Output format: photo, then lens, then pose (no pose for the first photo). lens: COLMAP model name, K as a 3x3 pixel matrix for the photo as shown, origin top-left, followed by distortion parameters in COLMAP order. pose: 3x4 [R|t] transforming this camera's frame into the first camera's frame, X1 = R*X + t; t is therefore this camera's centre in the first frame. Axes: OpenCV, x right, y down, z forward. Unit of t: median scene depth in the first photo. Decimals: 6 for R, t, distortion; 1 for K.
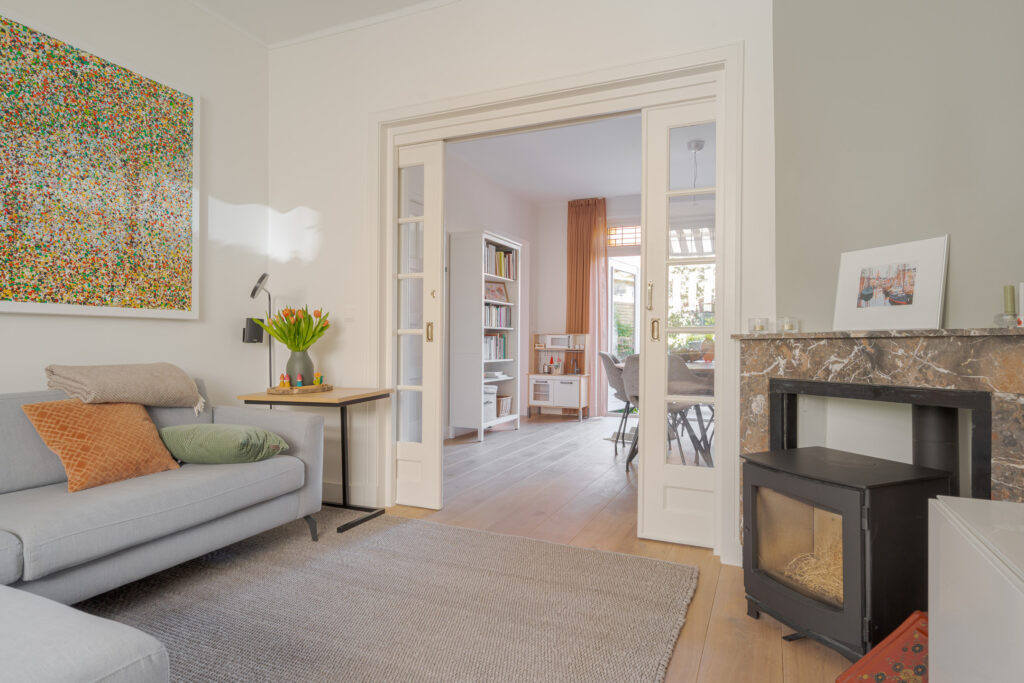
lens RADIAL K [[576.2, 0, 502.6], [0, 576.2, 340.4], [0, 0, 1]] dist [0.006008, -0.000818]
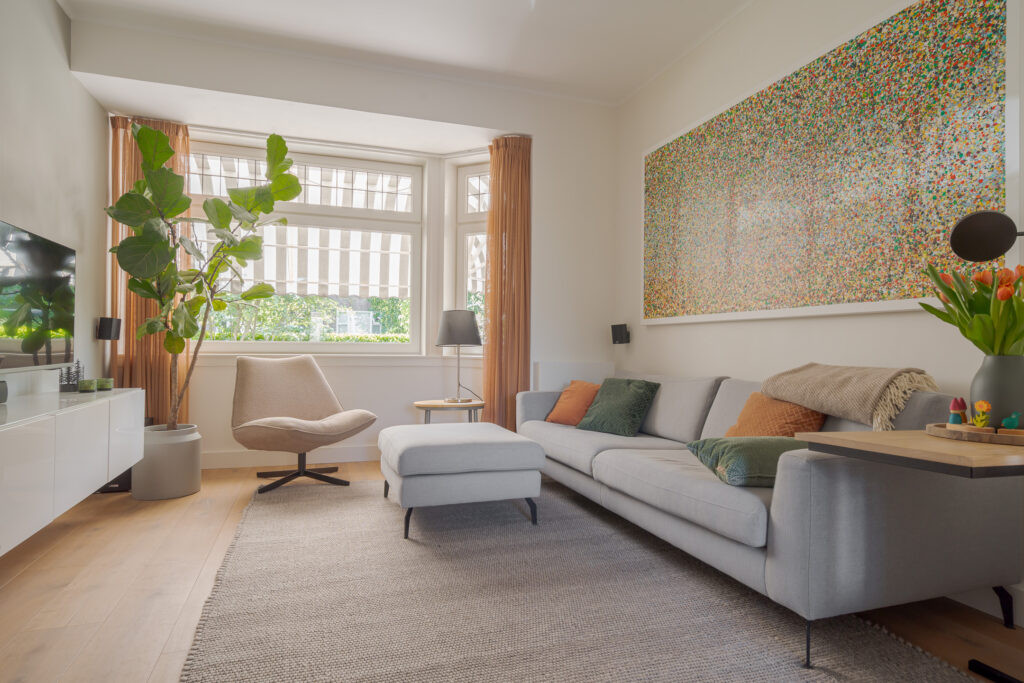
lens RADIAL K [[576.2, 0, 502.6], [0, 576.2, 340.4], [0, 0, 1]] dist [0.006008, -0.000818]
pose [[-0.727833, -0.019659, -0.685473, 0.309090], [-0.013790, 0.999806, -0.014032, 0.020188], [0.685616, -0.000760, -0.727963, 1.164997]]
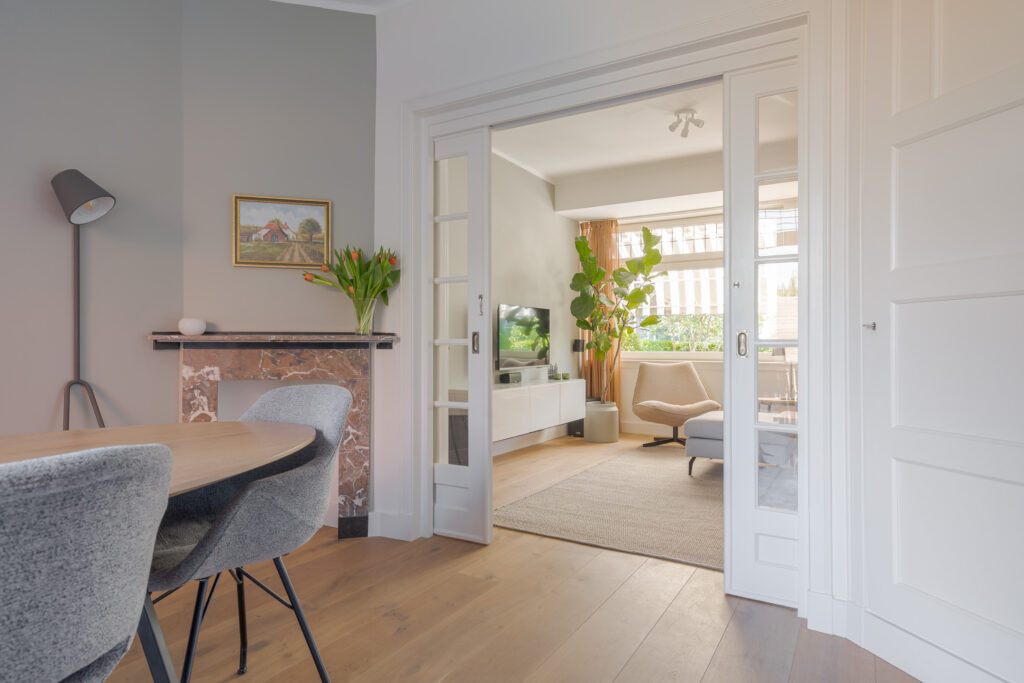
lens RADIAL K [[596.9, 0, 512.0], [0, 596.9, 341.5], [0, 0, 1]] dist [-0.005041, -0.000640]
pose [[-0.995366, -0.006213, 0.095956, 0.099808], [-0.006815, 0.999959, -0.005952, -0.012090], [-0.095915, -0.006579, -0.995368, 2.000886]]
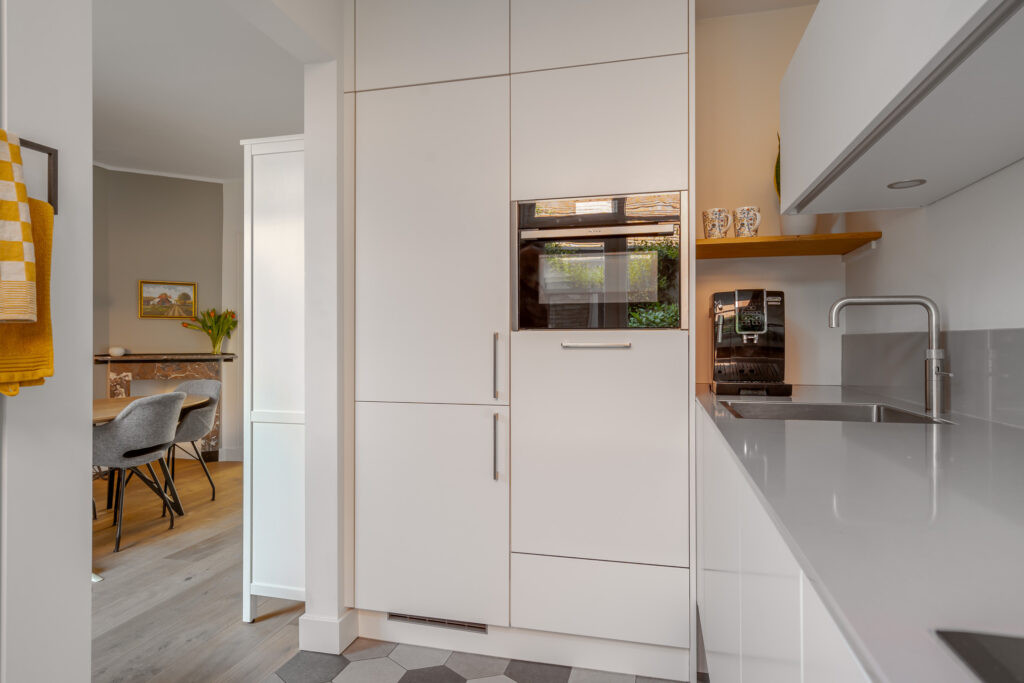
lens RADIAL K [[579.7, 0, 512.0], [0, 579.7, 341.5], [0, 0, 1]] dist [0.010092, 0.000204]
pose [[-0.983577, -0.006882, -0.180357, -0.170291], [-0.006001, 0.999967, -0.005432, -0.069824], [0.180388, -0.004261, -0.983586, 3.109959]]
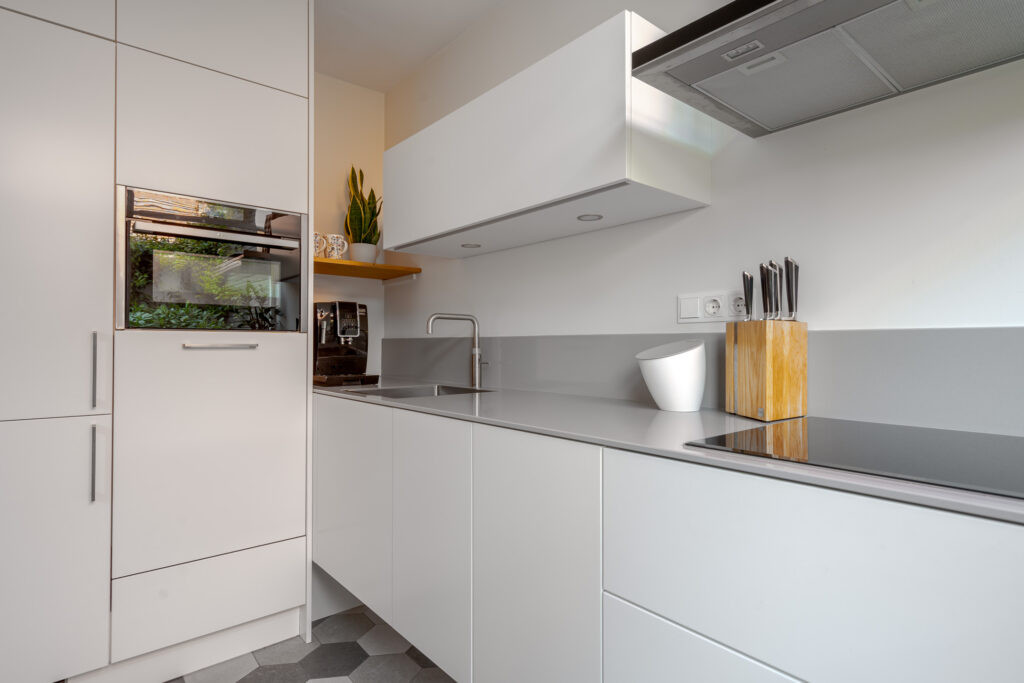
lens RADIAL K [[535.8, 0, 512.0], [0, 535.8, 341.5], [0, 0, 1]] dist [0.000262, 0.000118]
pose [[-0.420679, -0.014171, -0.907099, 0.060197], [-0.001470, 0.999887, -0.014939, -0.065635], [0.907208, -0.004951, -0.420653, 3.044876]]
